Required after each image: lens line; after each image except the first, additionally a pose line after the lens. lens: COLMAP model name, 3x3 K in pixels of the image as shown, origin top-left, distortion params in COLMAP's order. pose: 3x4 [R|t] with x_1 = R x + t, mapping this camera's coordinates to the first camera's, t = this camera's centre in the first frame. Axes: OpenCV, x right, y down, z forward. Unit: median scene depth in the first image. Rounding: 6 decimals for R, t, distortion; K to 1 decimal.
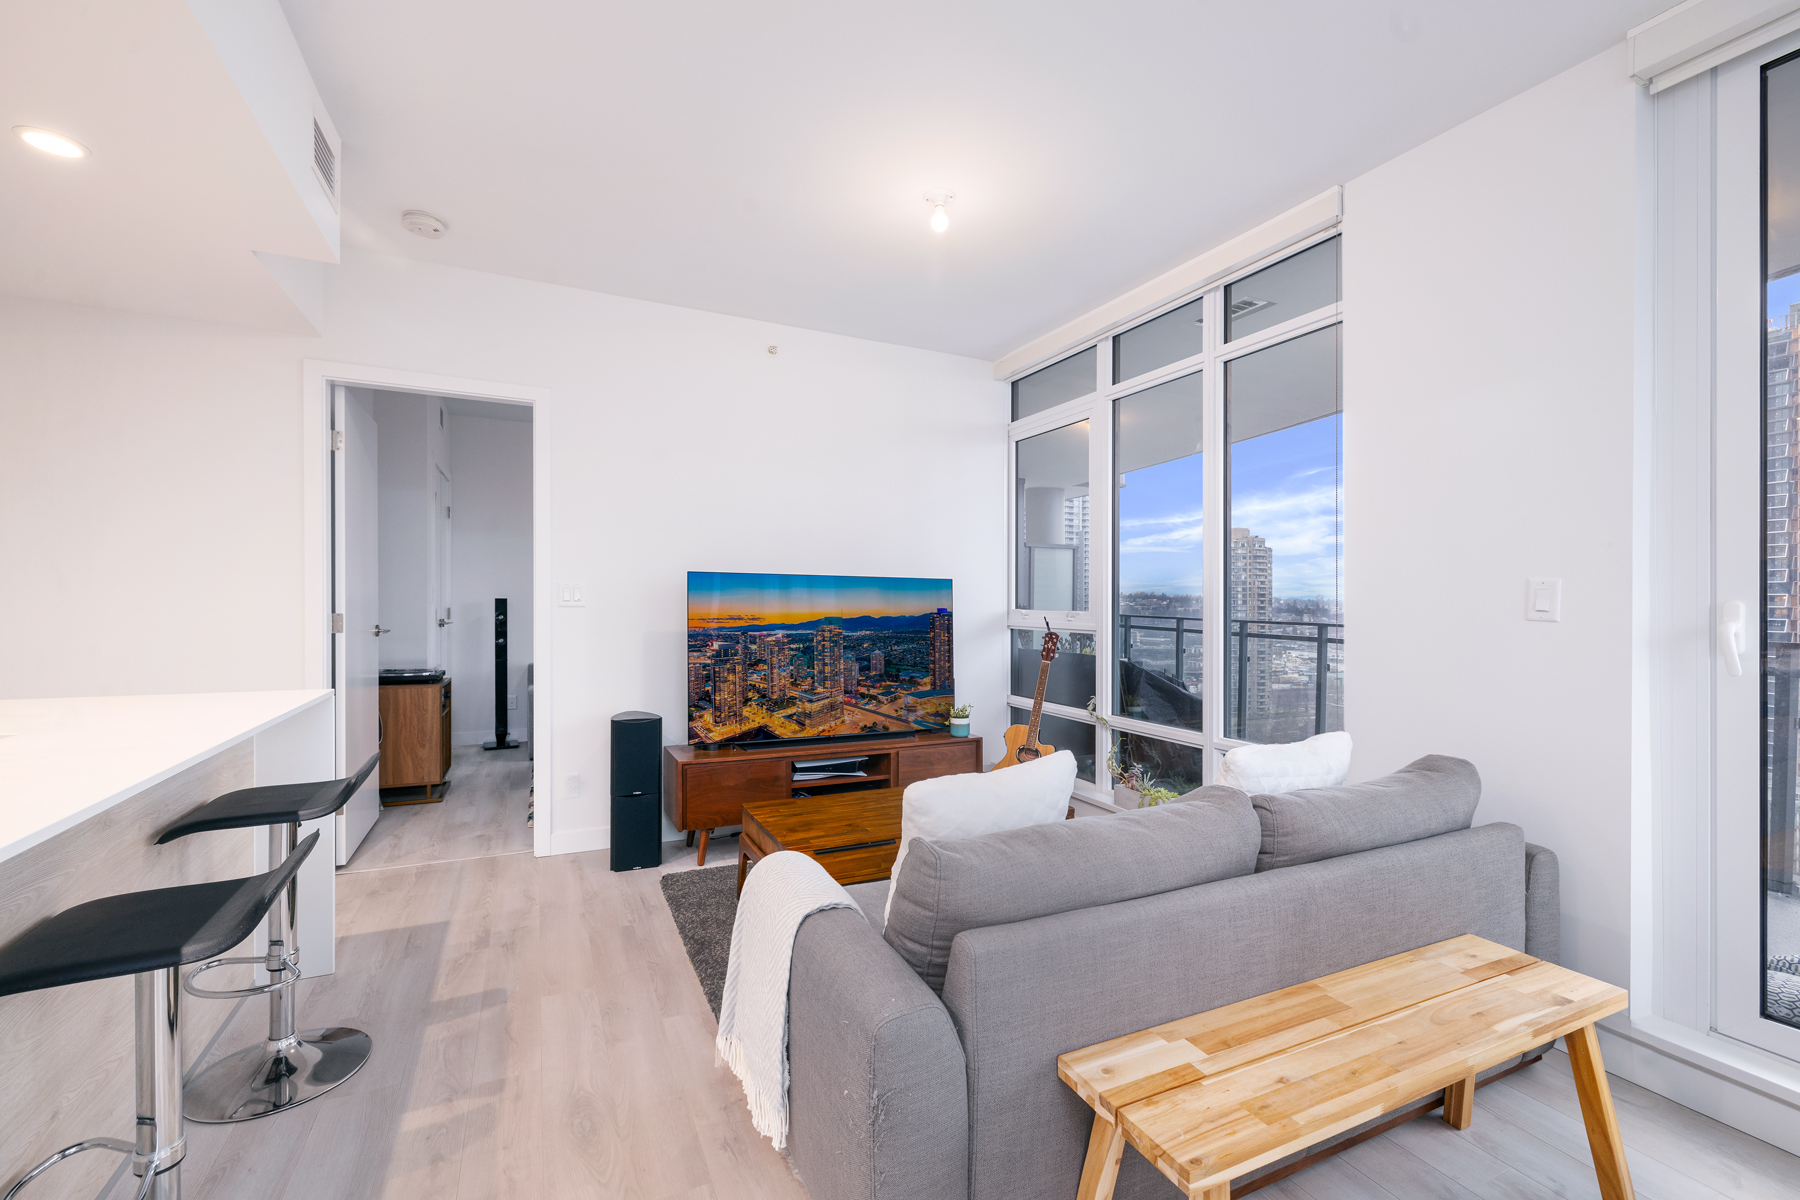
lens RADIAL K [[751.6, 0, 899.1], [0, 751.6, 613.3], [0, 0, 1]] dist [0.002029, -0.000041]
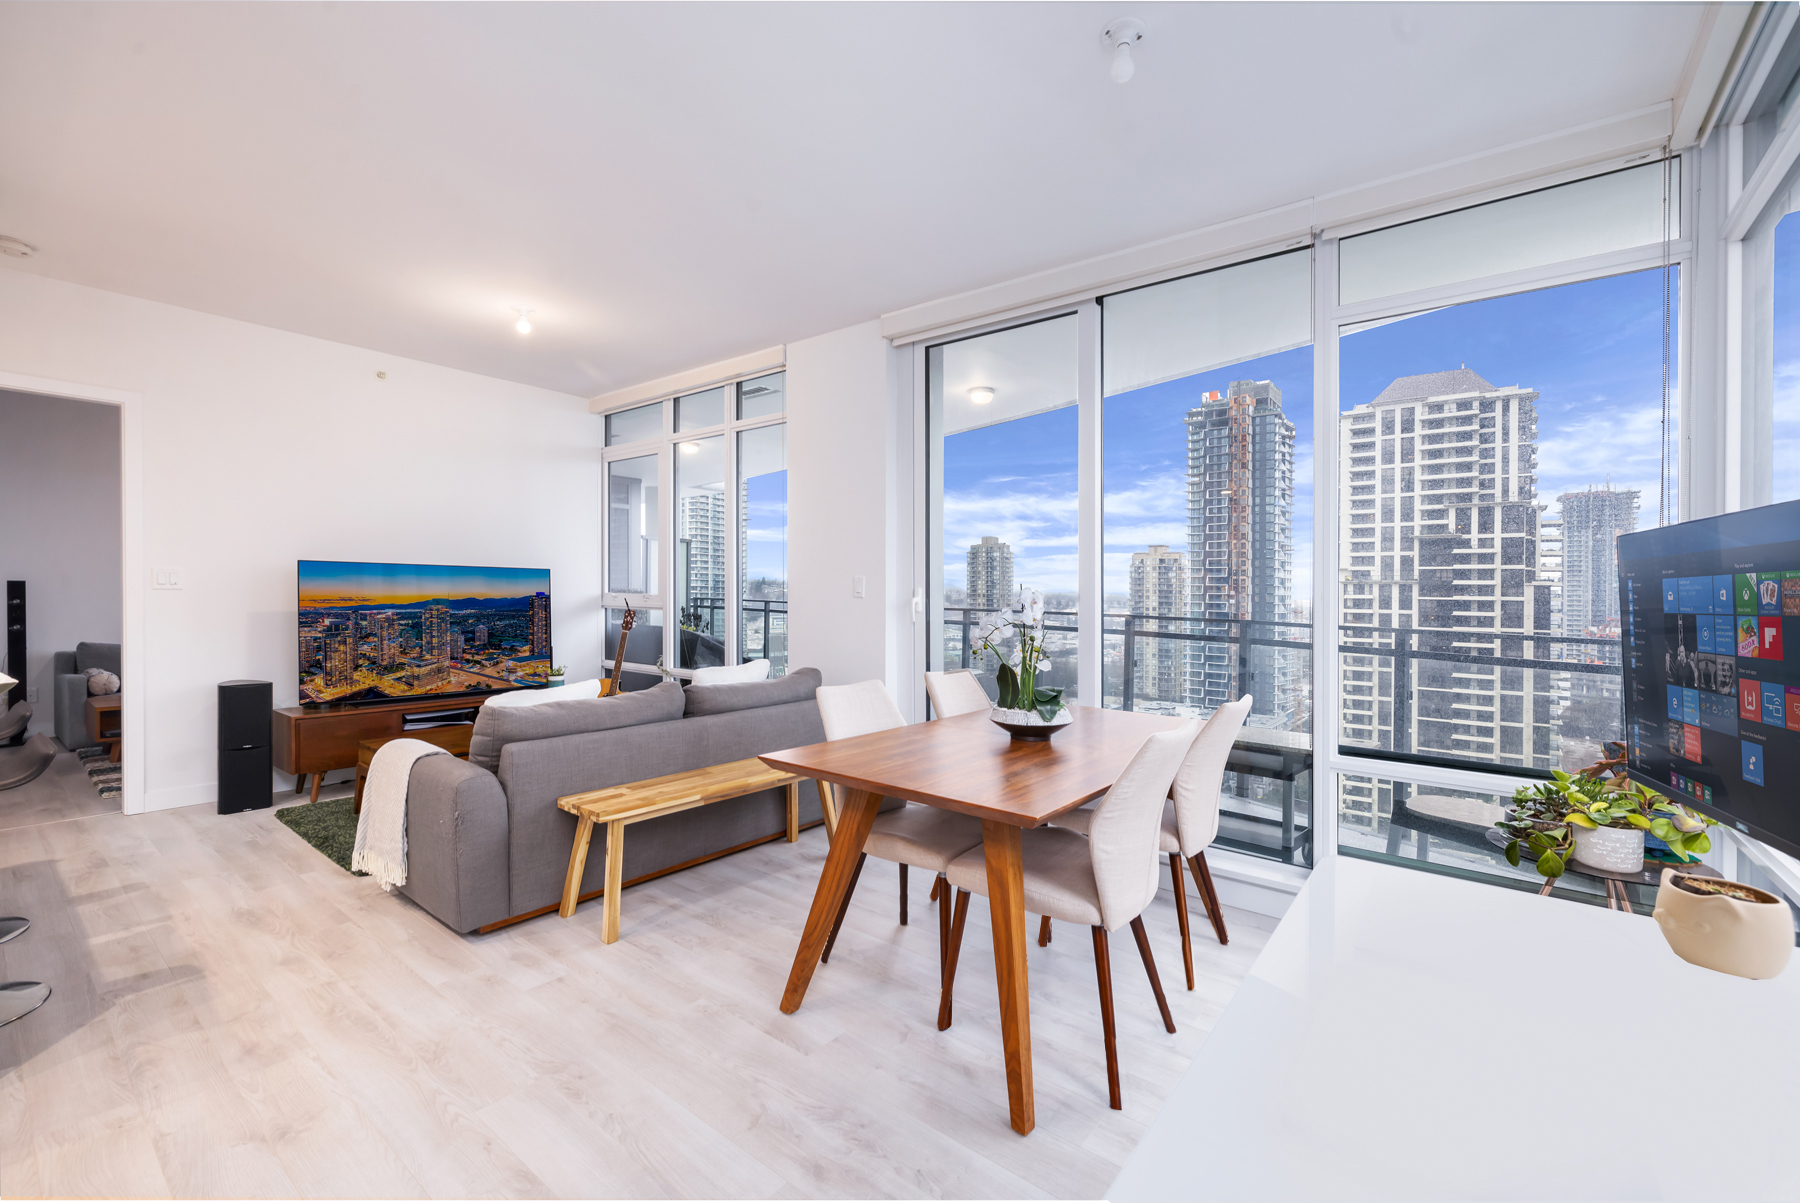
lens RADIAL K [[751.6, 0, 900.0], [0, 751.6, 599.4], [0, 0, 1]] dist [0.002029, -0.000041]
pose [[0.898944, -0.002100, 0.438059, 0.052184], [0.002220, 0.999998, 0.000238, 0.008143], [-0.438059, 0.000758, 0.898946, -0.468457]]
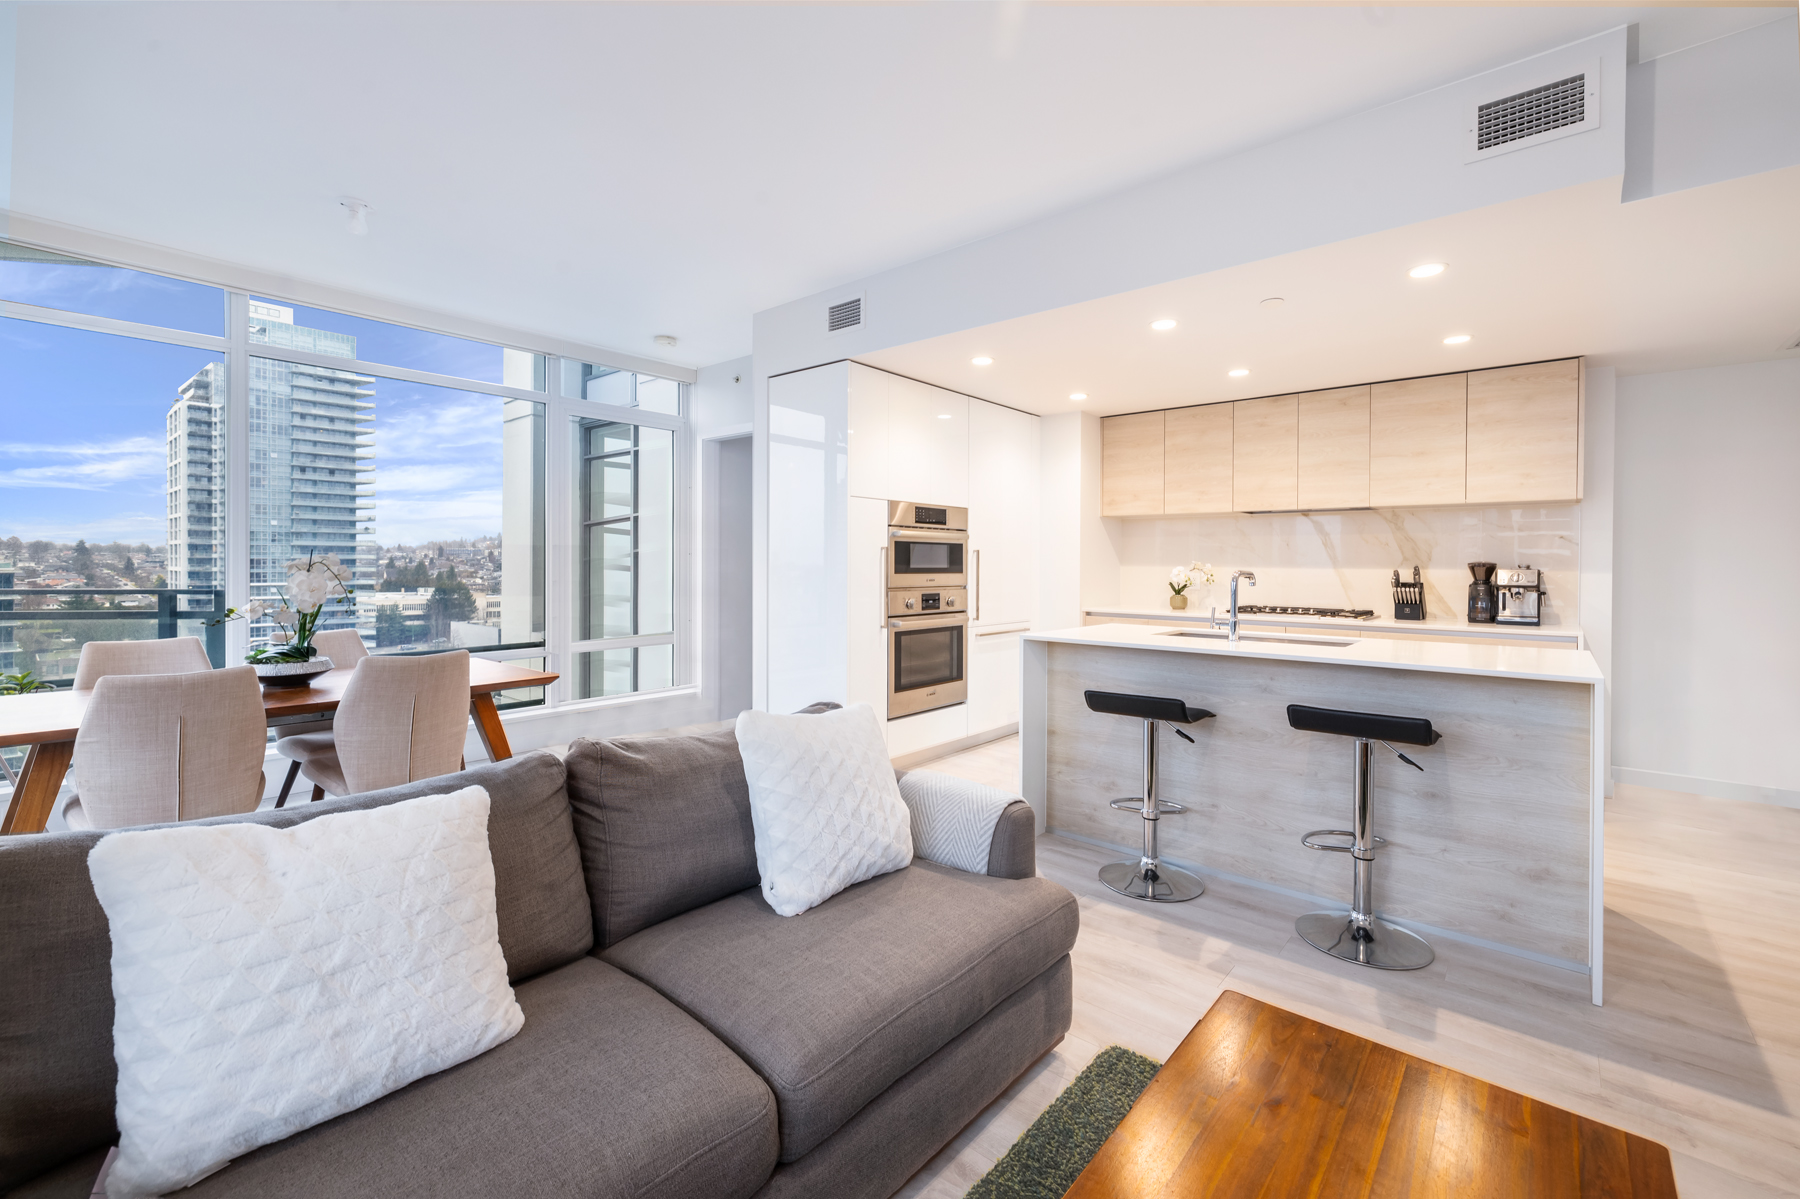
lens RADIAL K [[751.6, 0, 897.7], [0, 751.6, 582.2], [0, 0, 1]] dist [0.002029, -0.000041]
pose [[-0.913790, -0.009608, -0.406072, 0.219656], [-0.025186, 0.999137, 0.033037, -0.010427], [0.405404, 0.040416, -0.913244, 0.940146]]
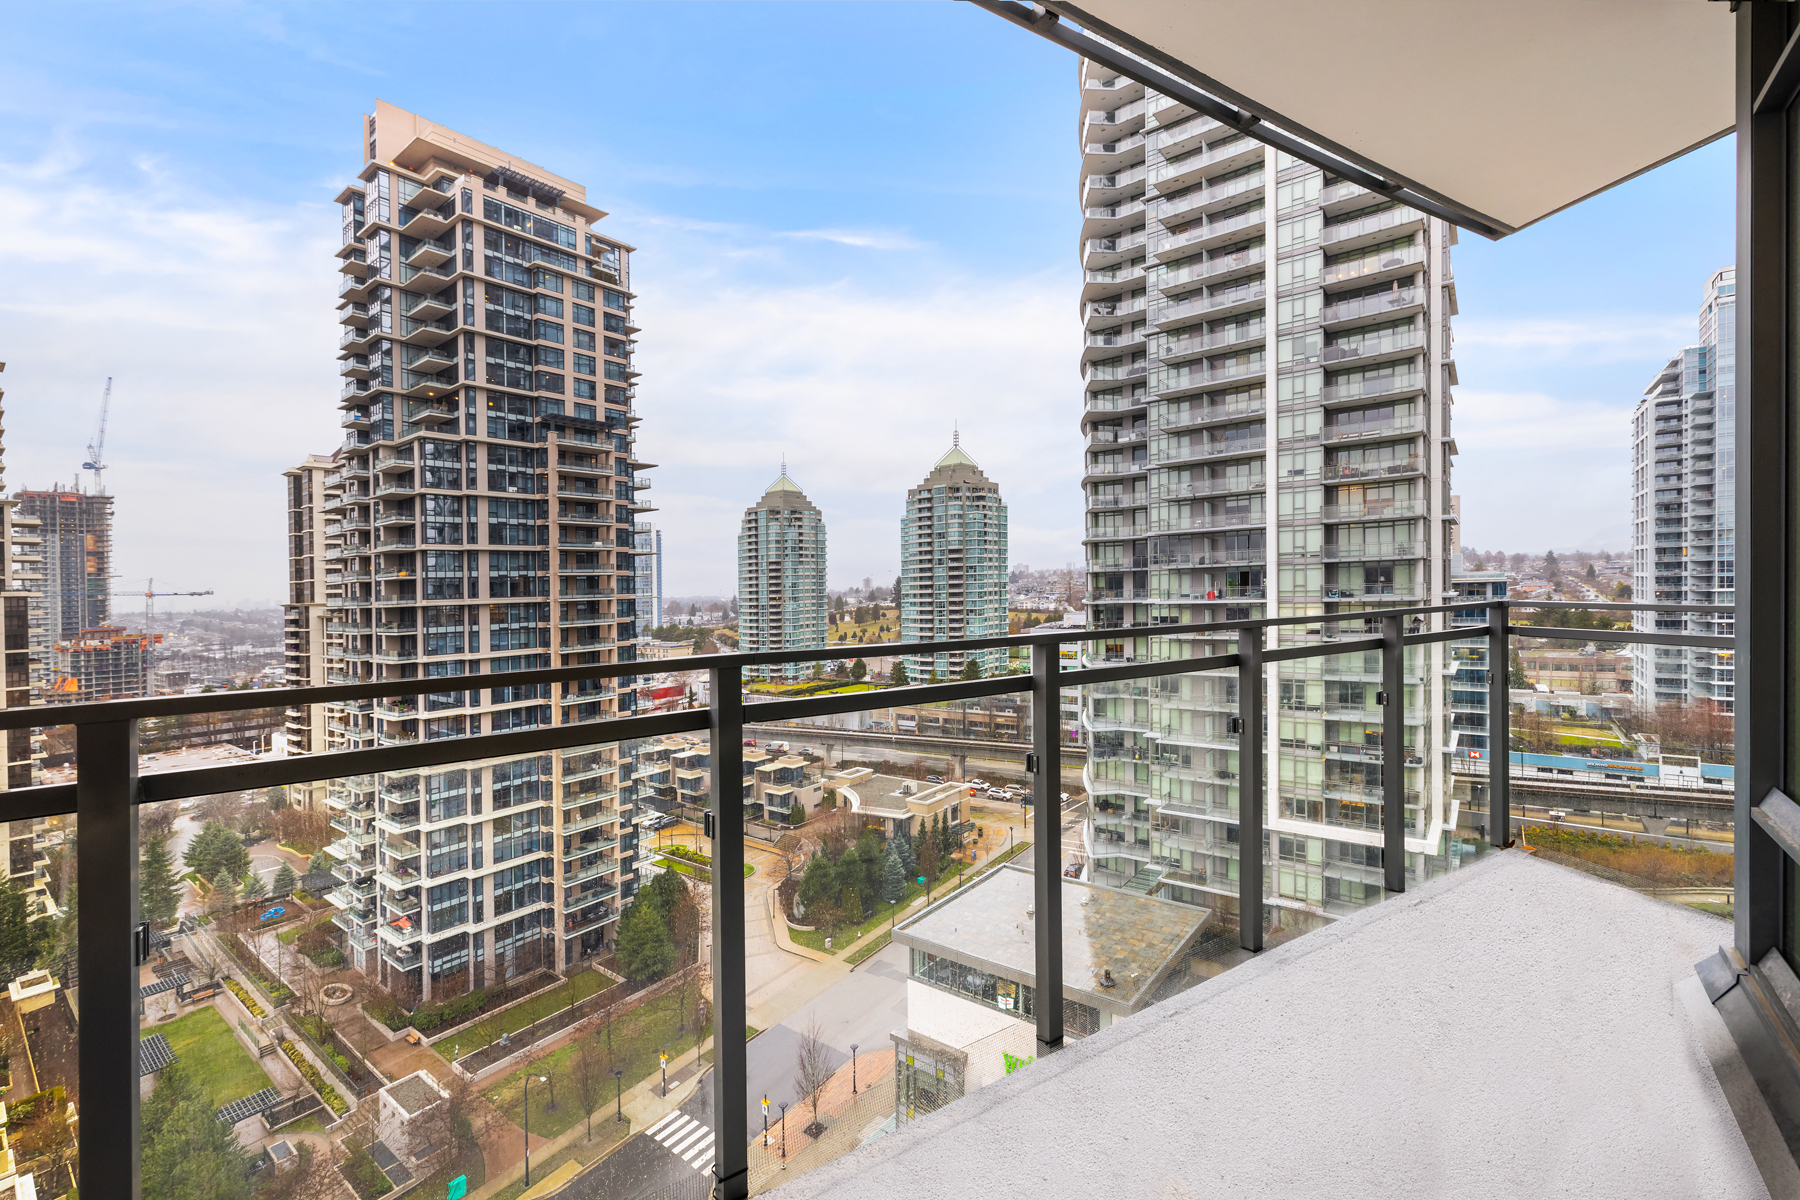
lens RADIAL K [[751.6, 0, 910.8], [0, 751.6, 577.5], [0, 0, 1]] dist [0.002029, -0.000041]
pose [[-0.450713, 0.014484, 0.892552, 0.843691], [0.041218, 0.999140, 0.004600, -0.004201], [-0.891717, 0.038862, -0.450922, 0.545877]]
